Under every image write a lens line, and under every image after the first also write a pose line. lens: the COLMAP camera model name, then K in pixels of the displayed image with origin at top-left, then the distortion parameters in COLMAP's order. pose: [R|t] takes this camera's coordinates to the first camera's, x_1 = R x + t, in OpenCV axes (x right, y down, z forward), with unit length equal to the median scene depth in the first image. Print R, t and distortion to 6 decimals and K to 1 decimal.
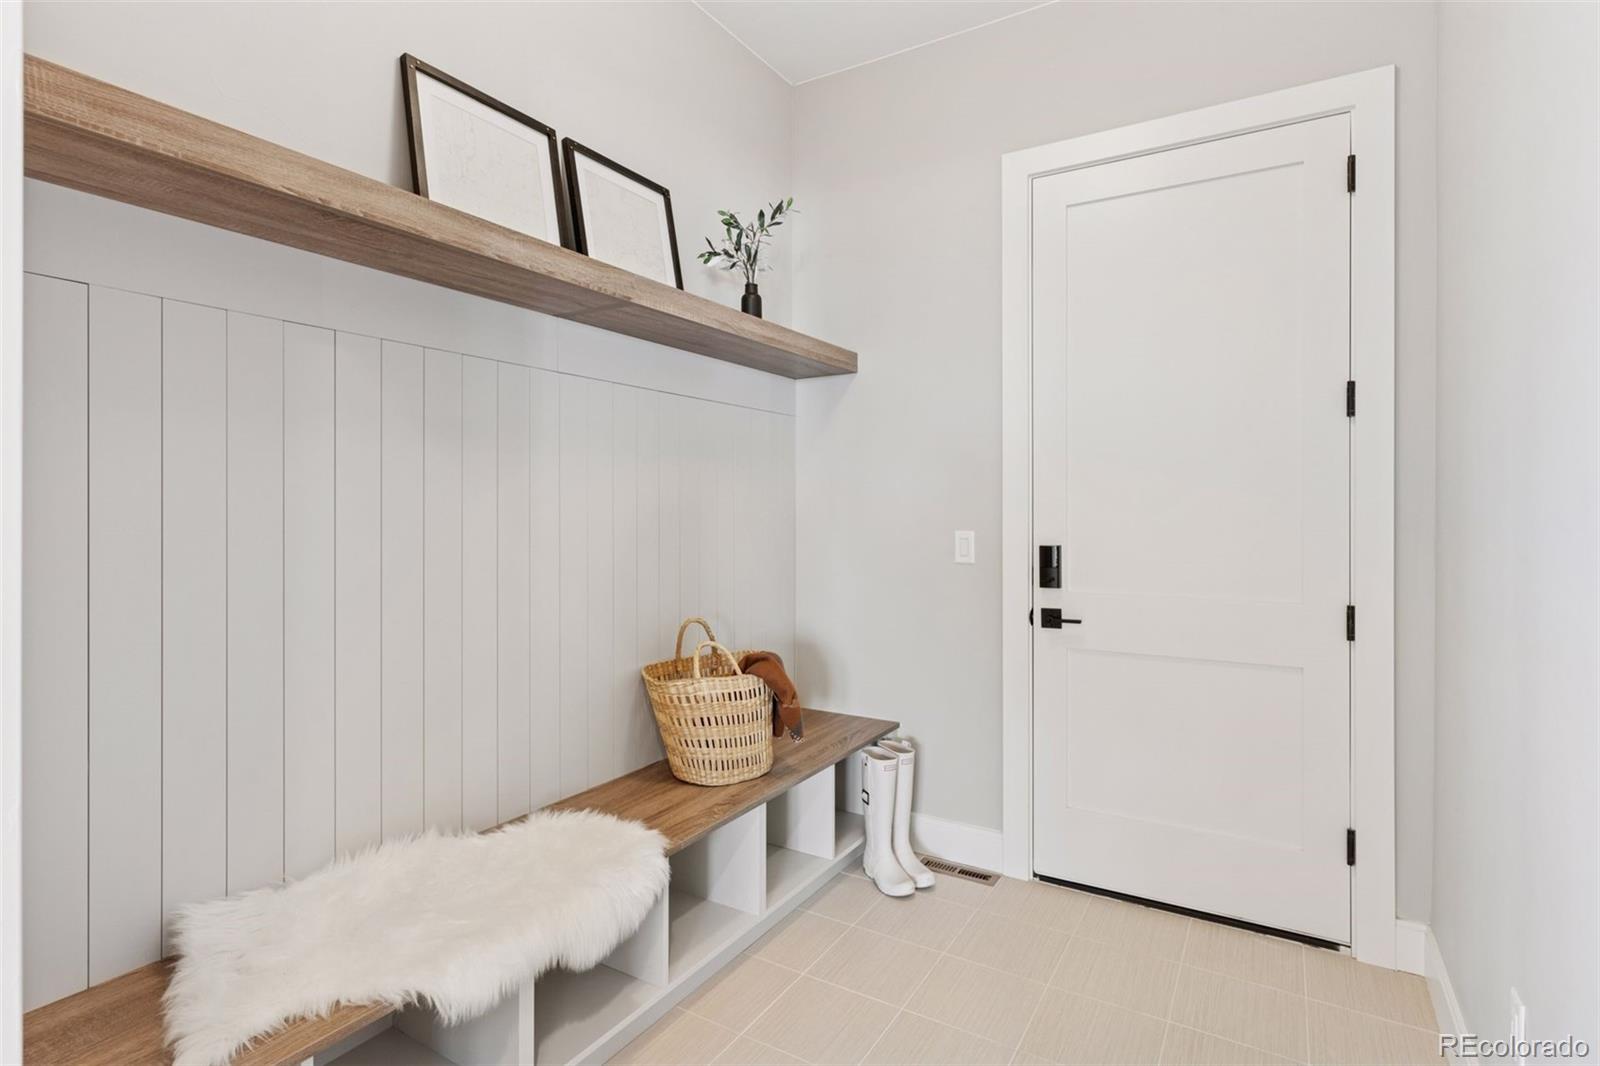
lens RADIAL K [[804.2, 0, 803.6], [0, 804.2, 526.8], [0, 0, 1]] dist [0.001490, -0.000017]
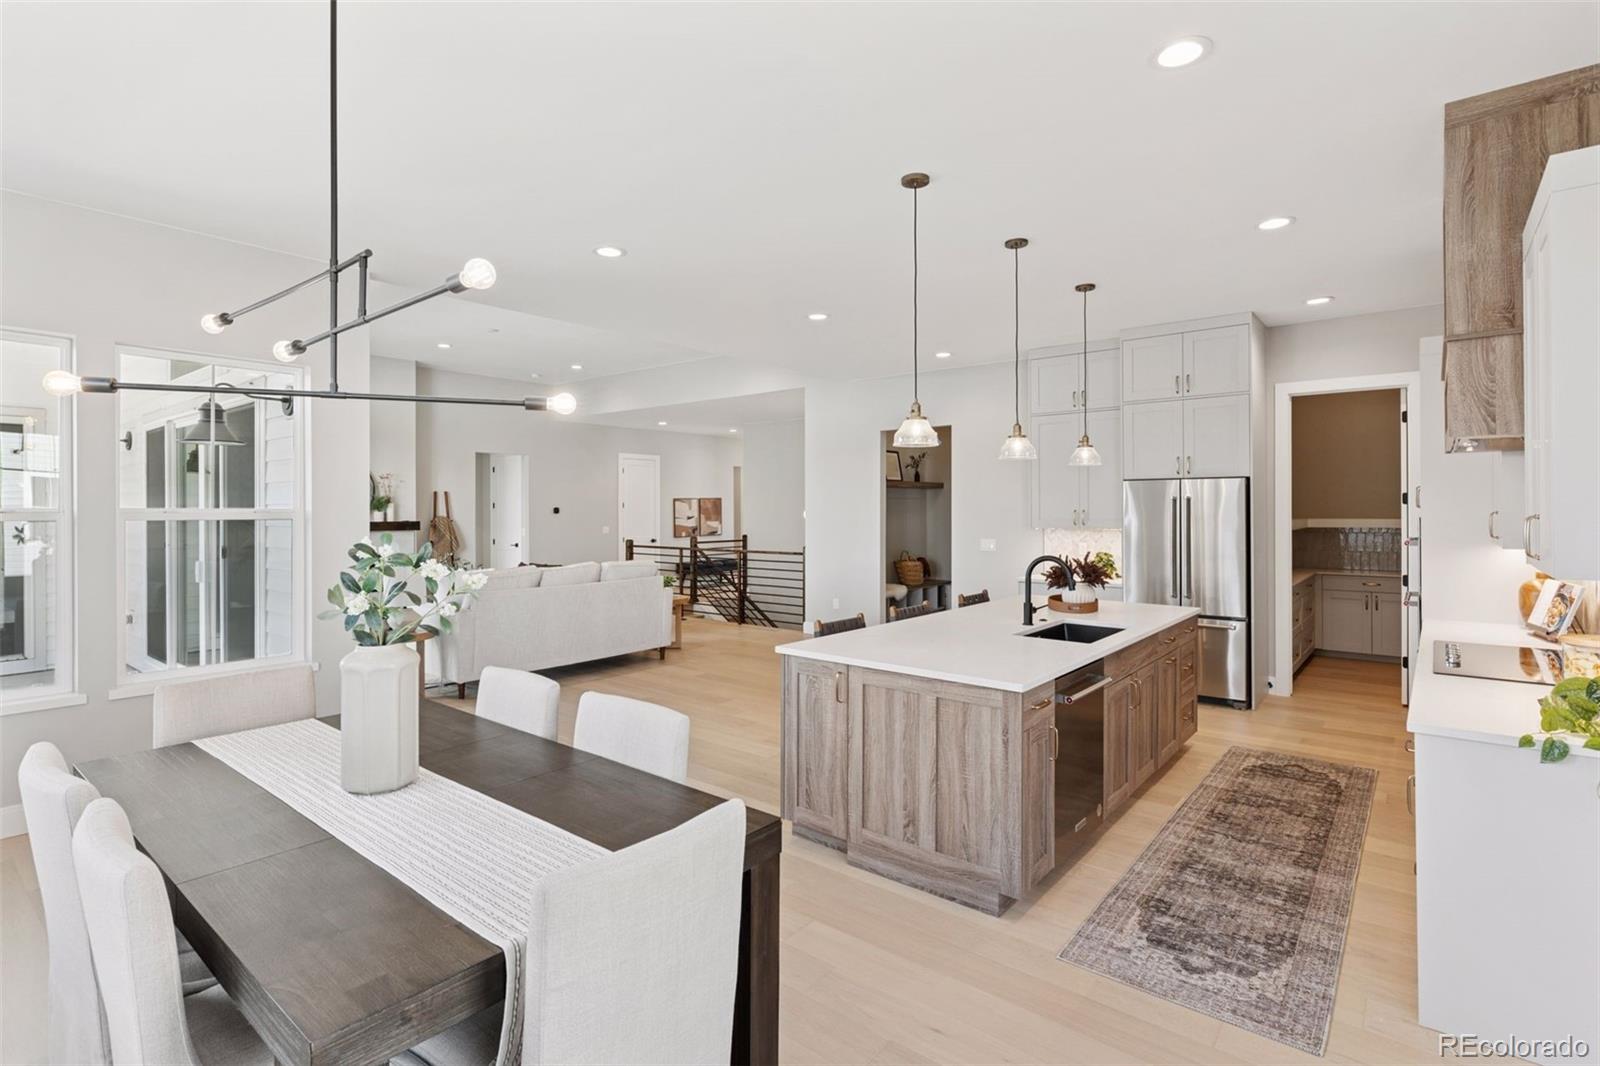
lens RADIAL K [[771.6, 0, 792.6], [0, 771.6, 510.9], [0, 0, 1]] dist [0.002685, -0.000154]
pose [[0.989349, -0.008232, -0.145328, -0.132151], [0.007943, 0.999965, -0.002567, -0.092528], [0.145344, 0.001385, 0.989380, -3.319775]]
